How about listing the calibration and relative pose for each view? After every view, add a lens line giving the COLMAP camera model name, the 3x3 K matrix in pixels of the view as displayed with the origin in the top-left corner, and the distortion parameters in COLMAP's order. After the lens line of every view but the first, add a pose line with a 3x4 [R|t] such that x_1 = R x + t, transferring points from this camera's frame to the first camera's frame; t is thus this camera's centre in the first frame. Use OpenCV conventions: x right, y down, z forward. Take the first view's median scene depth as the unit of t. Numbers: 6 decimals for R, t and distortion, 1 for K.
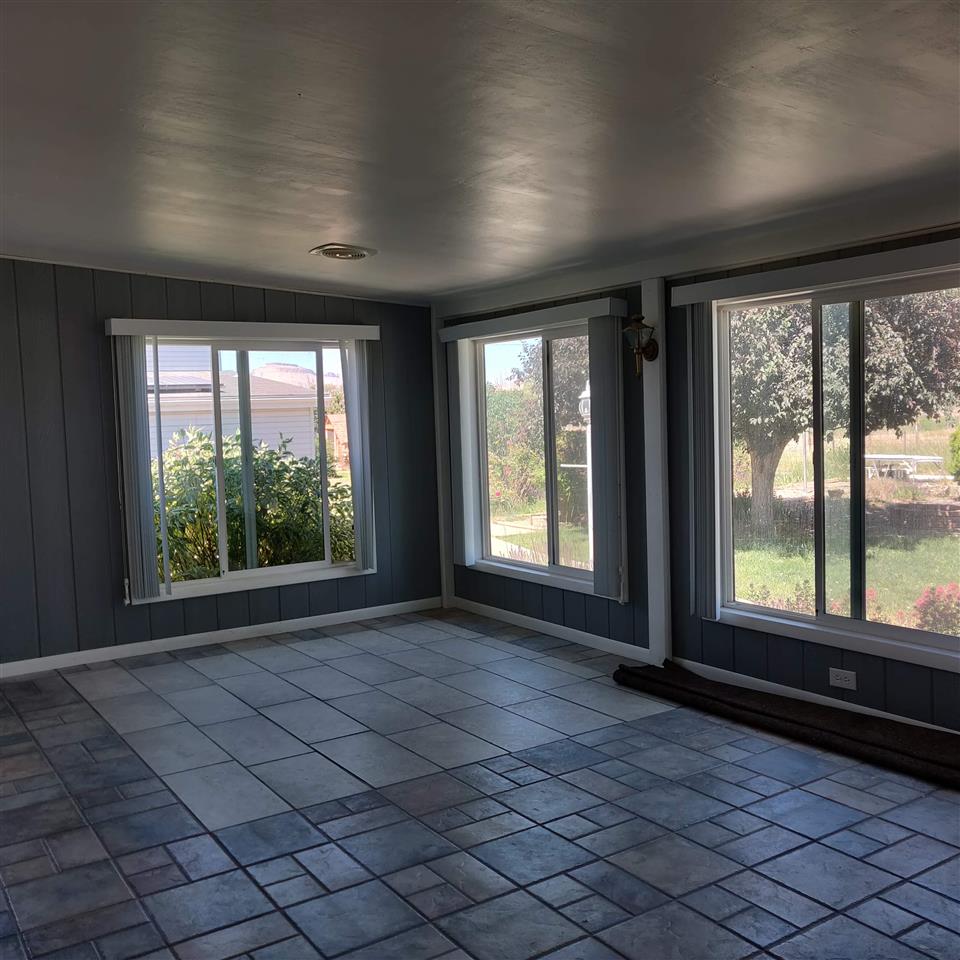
lens RADIAL K [[966.1, 0, 478.8], [0, 966.1, 468.2], [0, 0, 1]] dist [0.002224, 0.016349]
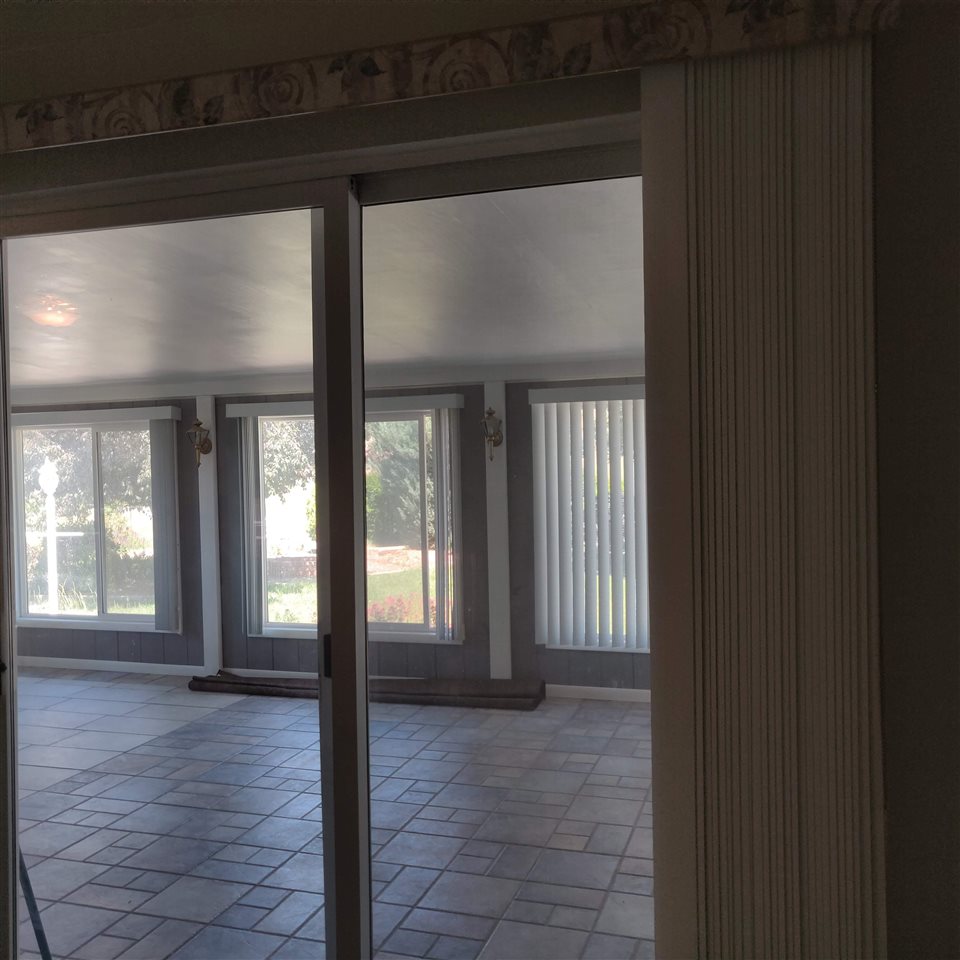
lens RADIAL K [[966.1, 0, 478.8], [0, 966.1, 468.2], [0, 0, 1]] dist [0.002224, 0.016349]
pose [[0.777397, 0.009210, 0.628943, -0.386844], [0.032529, 0.997966, -0.054821, -0.002152], [-0.628168, 0.063077, 0.775516, -0.317200]]
